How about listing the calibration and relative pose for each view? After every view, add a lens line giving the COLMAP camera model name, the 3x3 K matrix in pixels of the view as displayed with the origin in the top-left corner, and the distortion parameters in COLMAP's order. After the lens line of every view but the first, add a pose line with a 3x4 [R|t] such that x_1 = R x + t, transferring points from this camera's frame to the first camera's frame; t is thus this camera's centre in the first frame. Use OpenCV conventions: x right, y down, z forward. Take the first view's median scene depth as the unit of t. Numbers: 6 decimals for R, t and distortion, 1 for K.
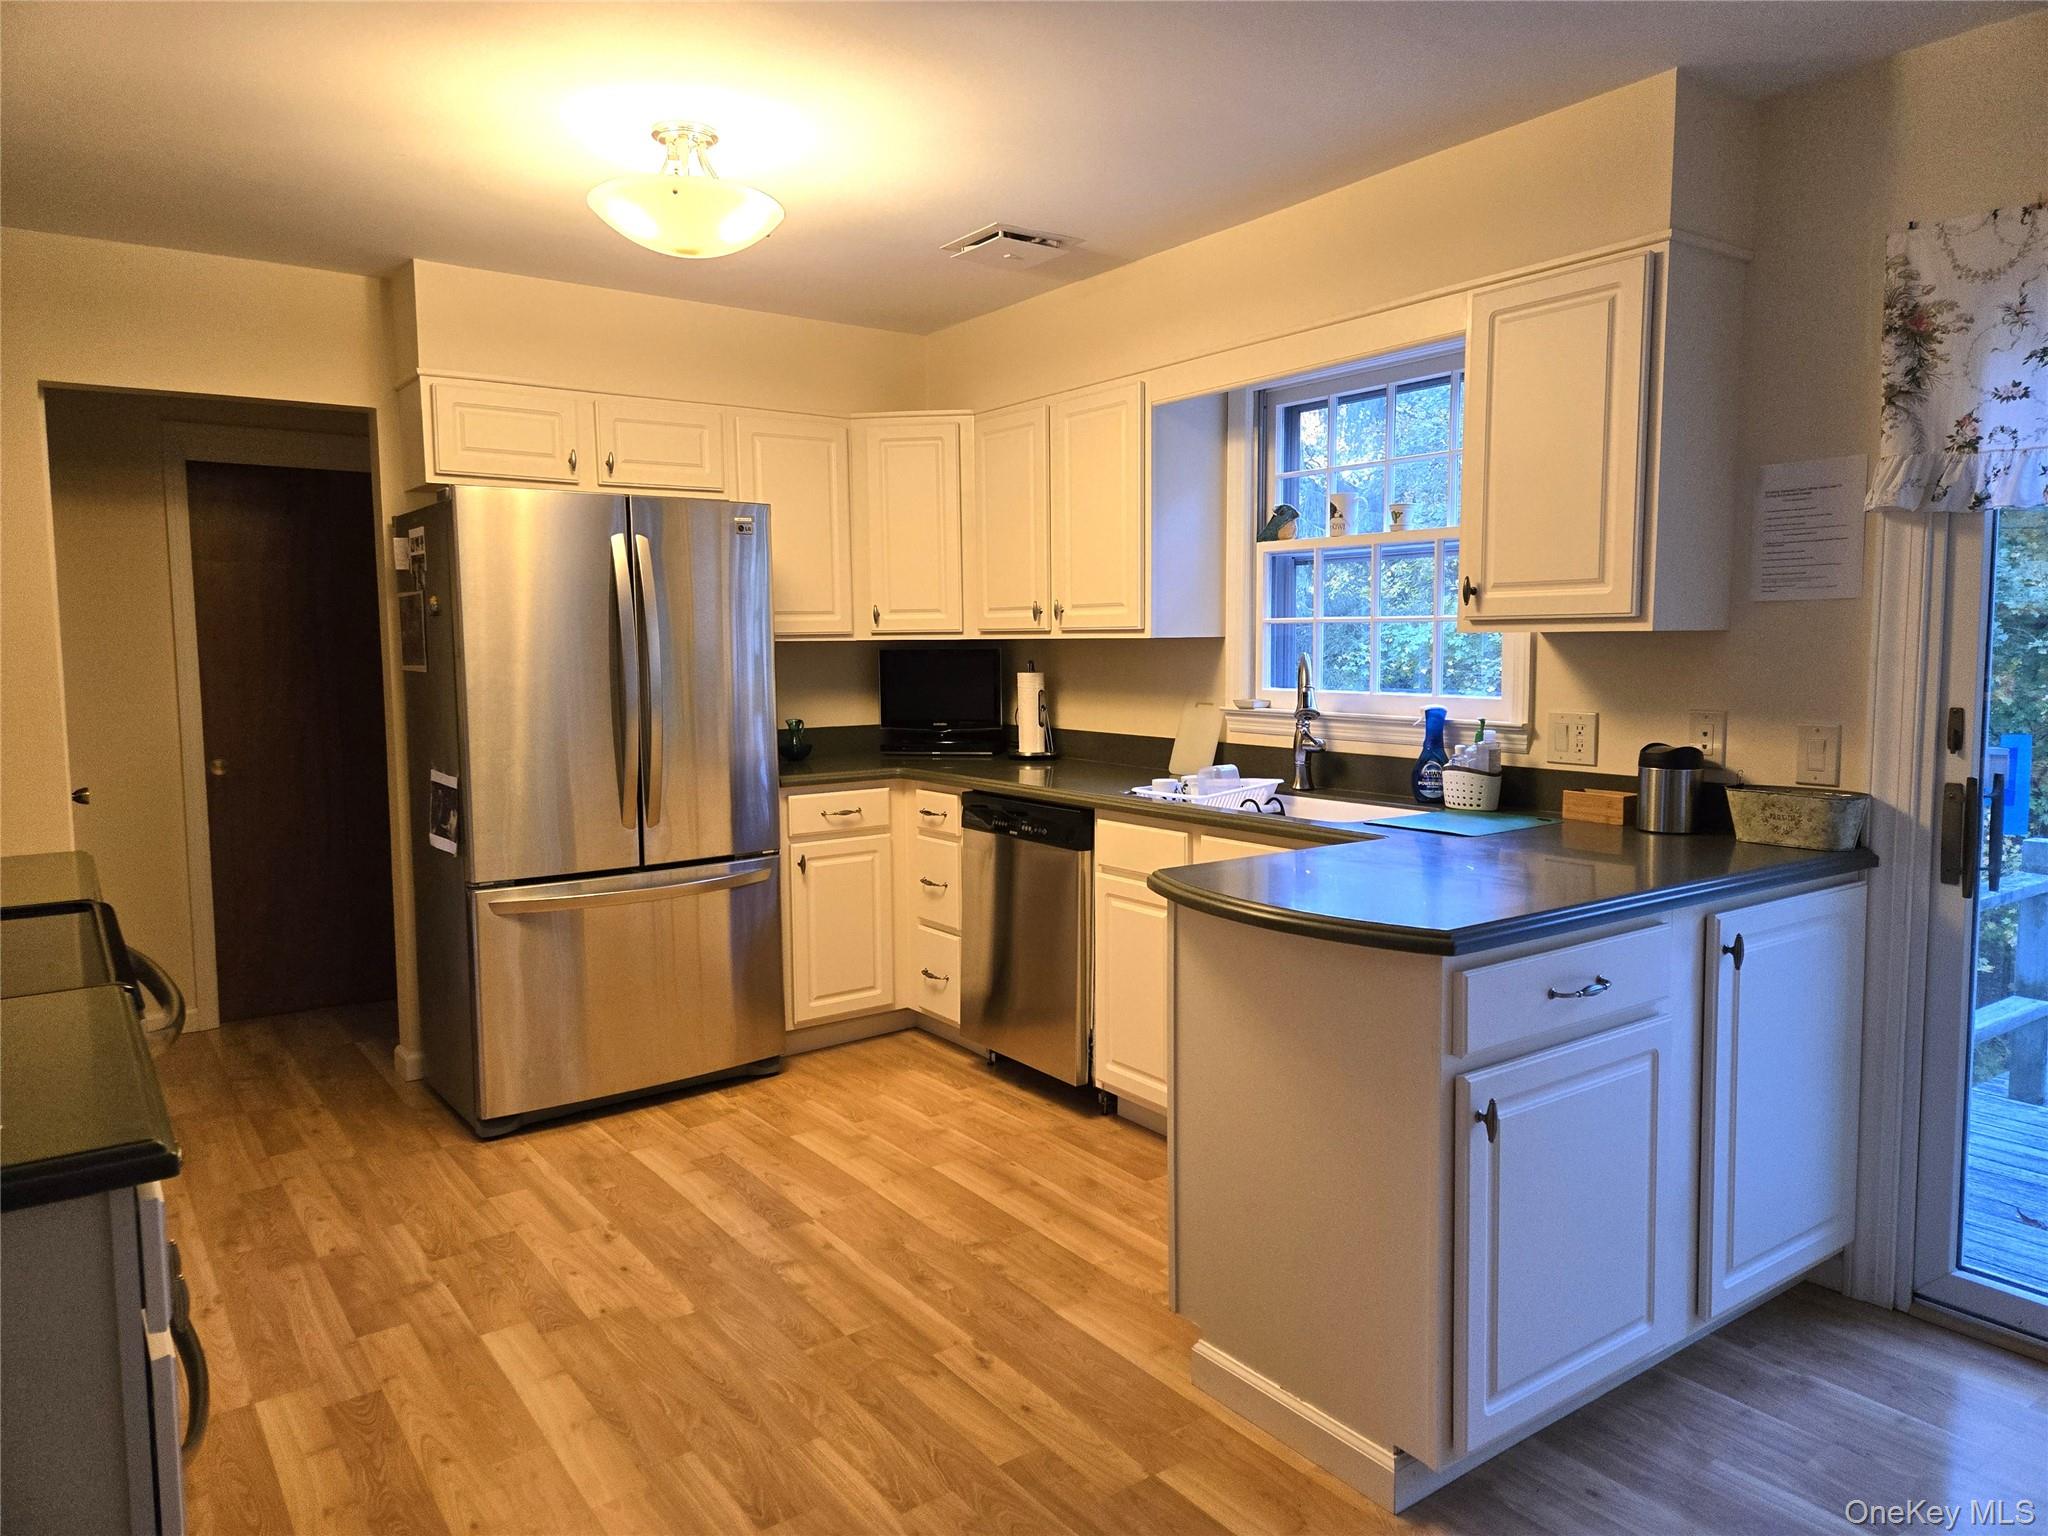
lens RADIAL K [[1367.3, 0, 1019.0], [0, 1367.3, 763.5], [0, 0, 1]] dist [0.021292, -0.035786]
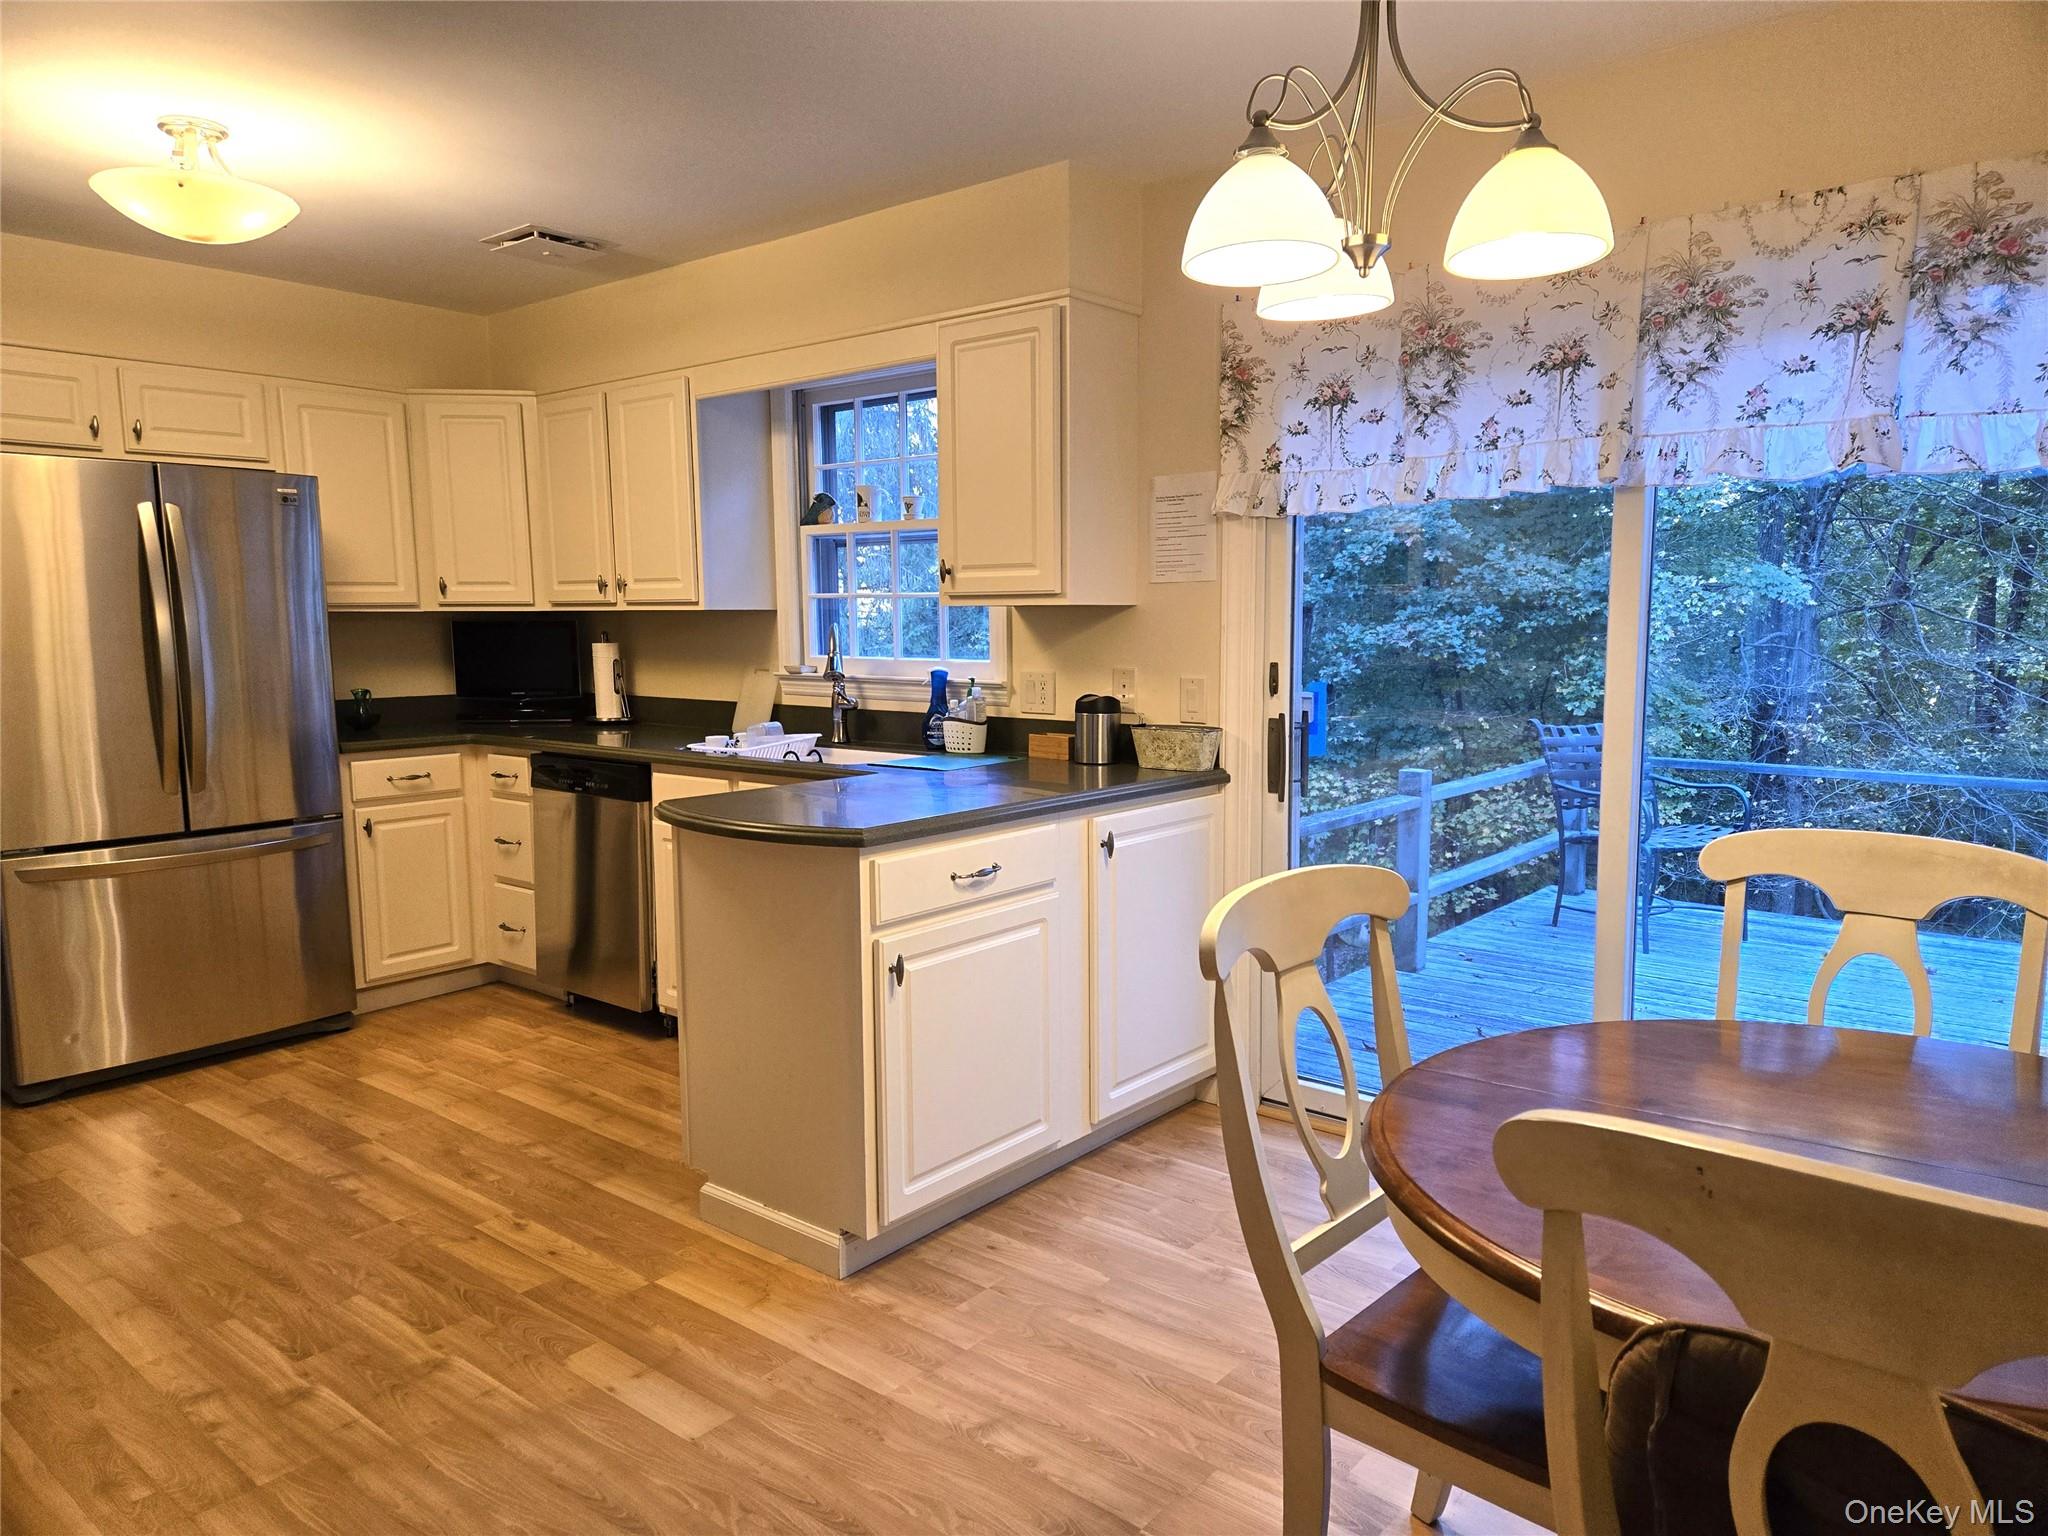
lens RADIAL K [[1367.3, 0, 1082.8], [0, 1367.3, 790.5], [0, 0, 1]] dist [0.021292, -0.035786]
pose [[0.959288, -0.029984, 0.280833, 0.088672], [0.020679, 0.999136, 0.036038, 0.024917], [-0.281671, -0.028764, 0.959080, -0.186554]]
